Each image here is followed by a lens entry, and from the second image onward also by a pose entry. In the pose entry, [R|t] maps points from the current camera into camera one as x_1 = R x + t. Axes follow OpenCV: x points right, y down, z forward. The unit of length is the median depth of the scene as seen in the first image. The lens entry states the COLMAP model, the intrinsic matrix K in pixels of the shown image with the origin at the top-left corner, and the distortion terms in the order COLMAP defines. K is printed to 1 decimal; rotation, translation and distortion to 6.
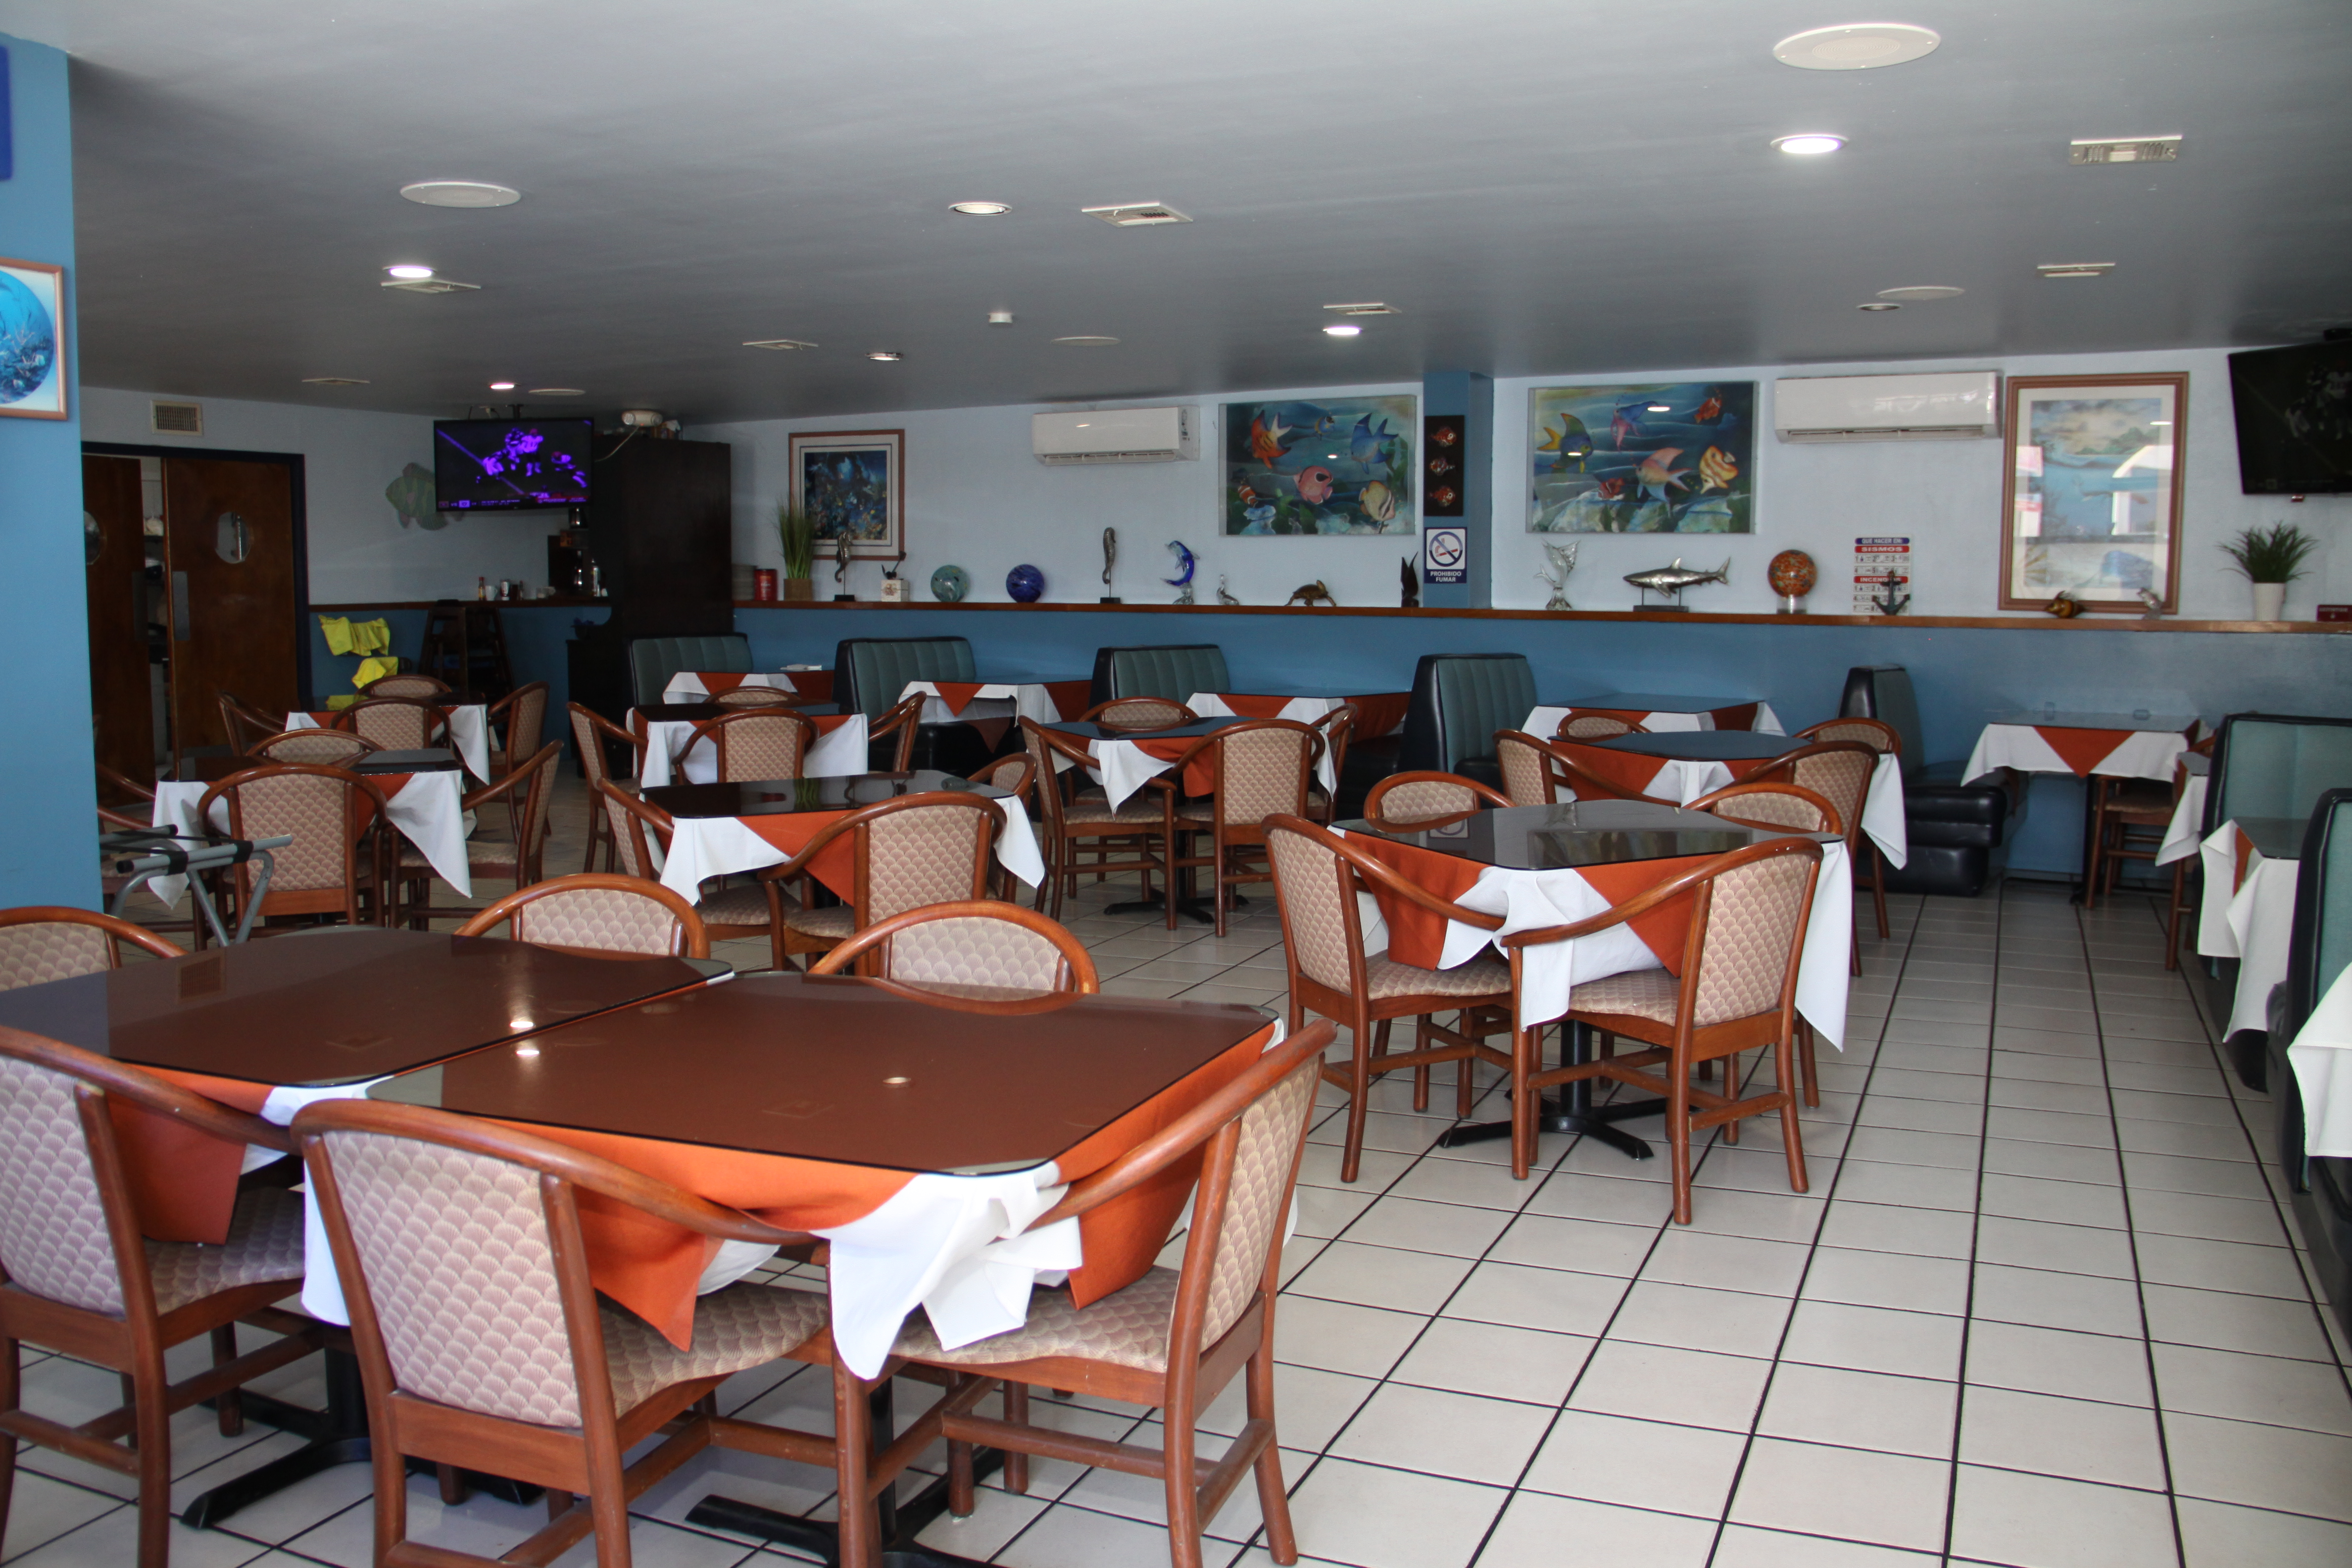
lens RADIAL K [[1975.5, 0, 1084.3], [0, 1975.5, 810.5], [0, 0, 1]] dist [-0.178715, 0.116052]
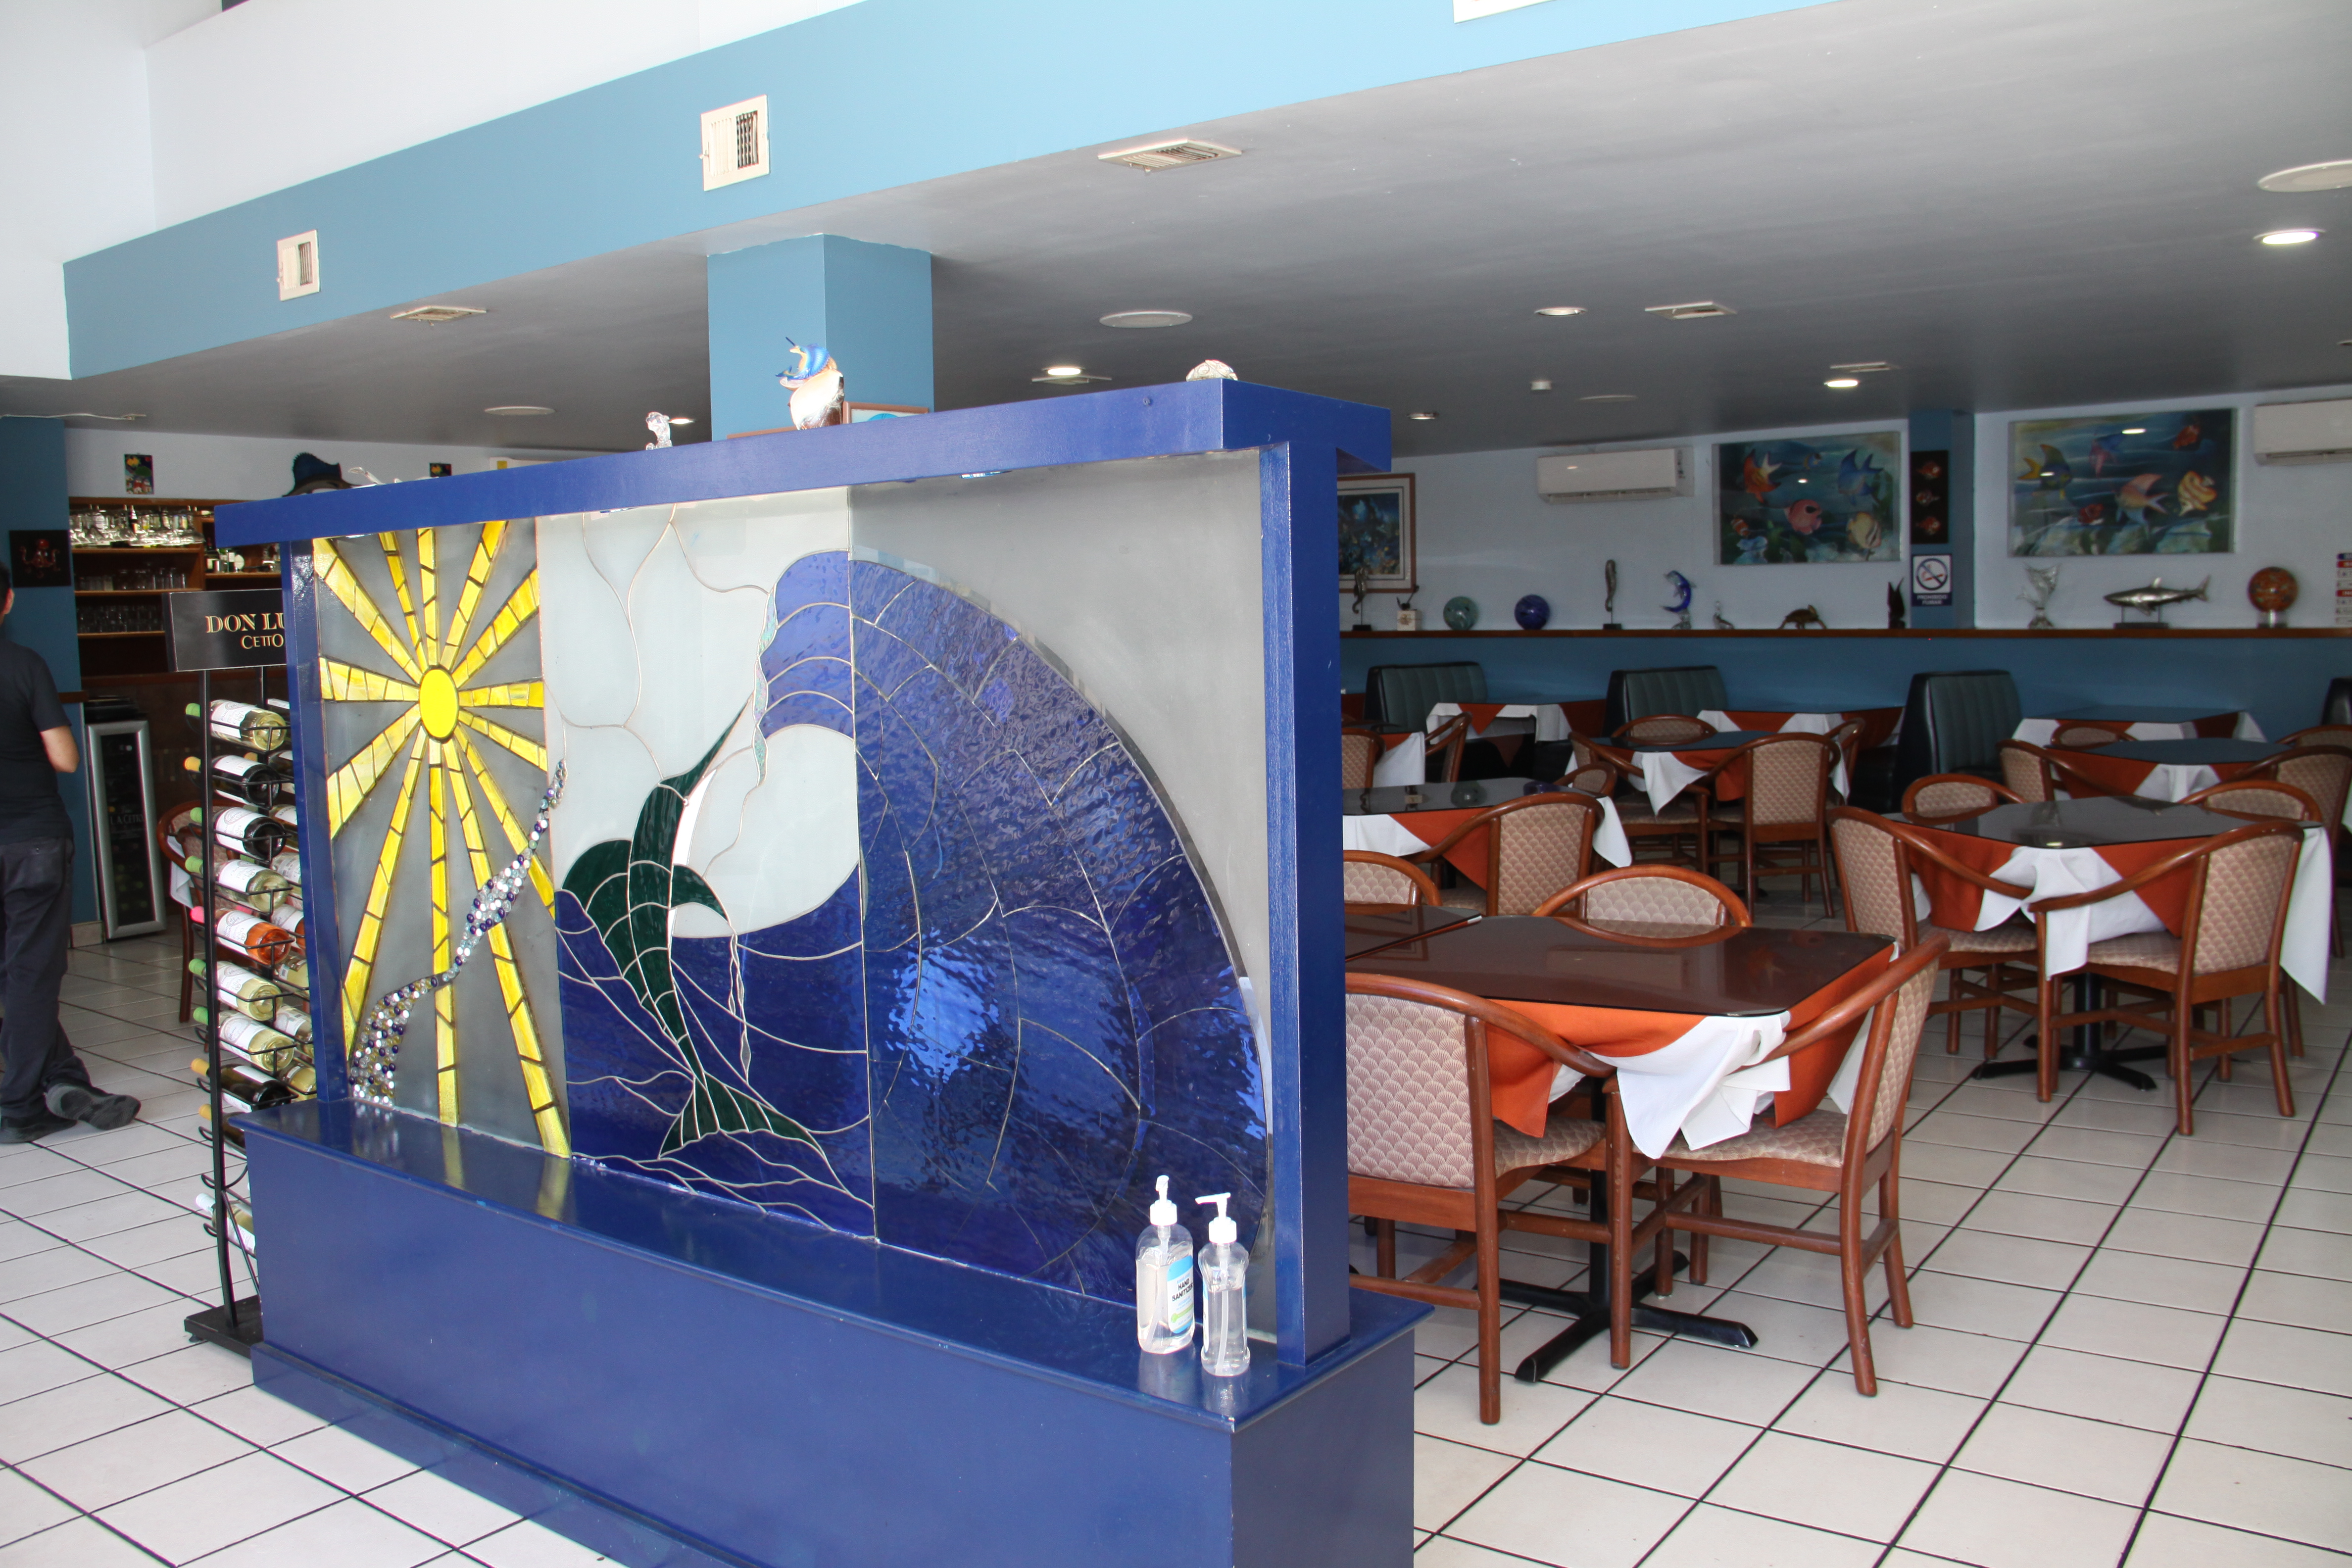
lens RADIAL K [[1975.5, 0, 1084.3], [0, 1975.5, 810.5], [0, 0, 1]] dist [-0.178715, 0.116052]
pose [[0.977028, -0.005609, -0.213035, -0.076112], [0.003387, 0.999936, -0.010791, 0.010600], [0.213082, 0.009821, 0.976985, -0.203101]]
